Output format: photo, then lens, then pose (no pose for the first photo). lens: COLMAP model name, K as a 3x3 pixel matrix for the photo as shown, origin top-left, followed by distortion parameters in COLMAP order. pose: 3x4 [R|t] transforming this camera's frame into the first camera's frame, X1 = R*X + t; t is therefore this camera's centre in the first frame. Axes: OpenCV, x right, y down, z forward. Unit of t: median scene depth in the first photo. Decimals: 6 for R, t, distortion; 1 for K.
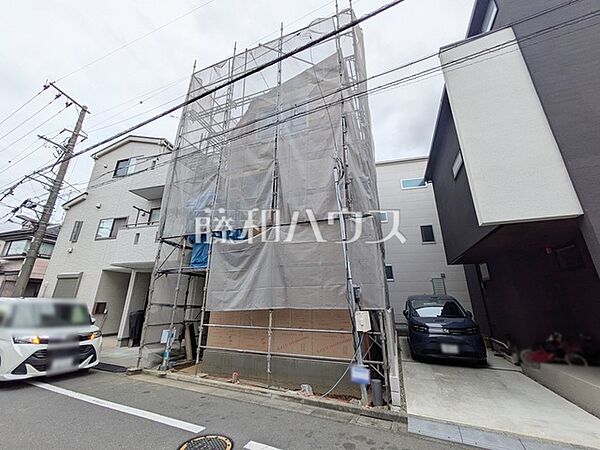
lens RADIAL K [[237.9, 0, 300.1], [0, 237.9, 228.8], [0, 0, 1]] dist [0.003471, 0.000936]
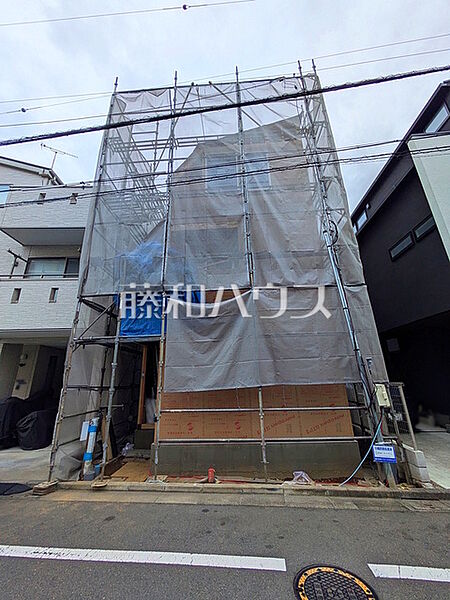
lens RADIAL K [[237.9, 0, 224.2], [0, 237.9, 302.2], [0, 0, 1]] dist [0.003471, 0.000936]
pose [[0.953462, 0.061368, 0.295203, -0.495721], [-0.058638, 0.998115, -0.018100, 0.061191], [-0.295757, -0.000052, 0.955263, 0.228463]]
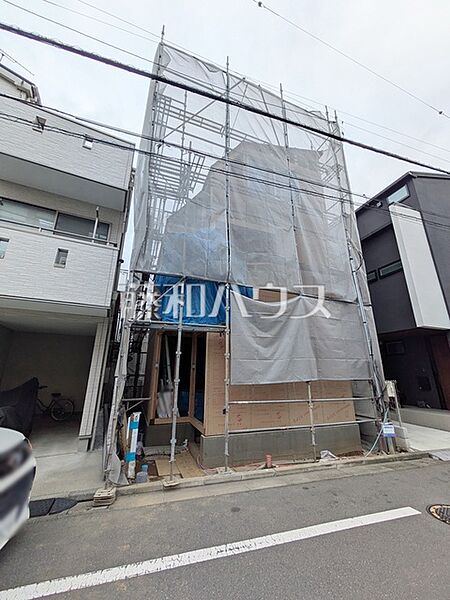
lens RADIAL K [[237.9, 0, 223.8], [0, 237.9, 302.4], [0, 0, 1]] dist [0.003471, 0.000936]
pose [[0.746449, 0.188331, 0.638236, -1.036822], [-0.201808, 0.978013, -0.052568, 0.141569], [-0.634104, -0.089562, 0.768044, 0.488639]]
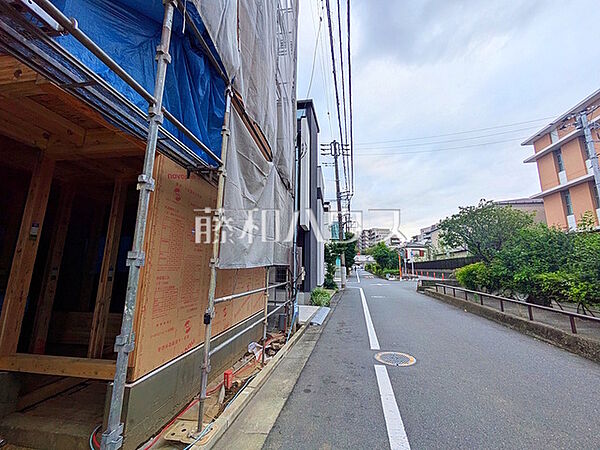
lens RADIAL K [[237.9, 0, 301.8], [0, 237.9, 231.0], [0, 0, 1]] dist [0.003471, 0.000936]
pose [[-0.225561, 0.145452, 0.963310, -0.904793], [-0.305030, 0.928532, -0.211624, 0.356071], [-0.925245, -0.341572, -0.165074, 1.040016]]
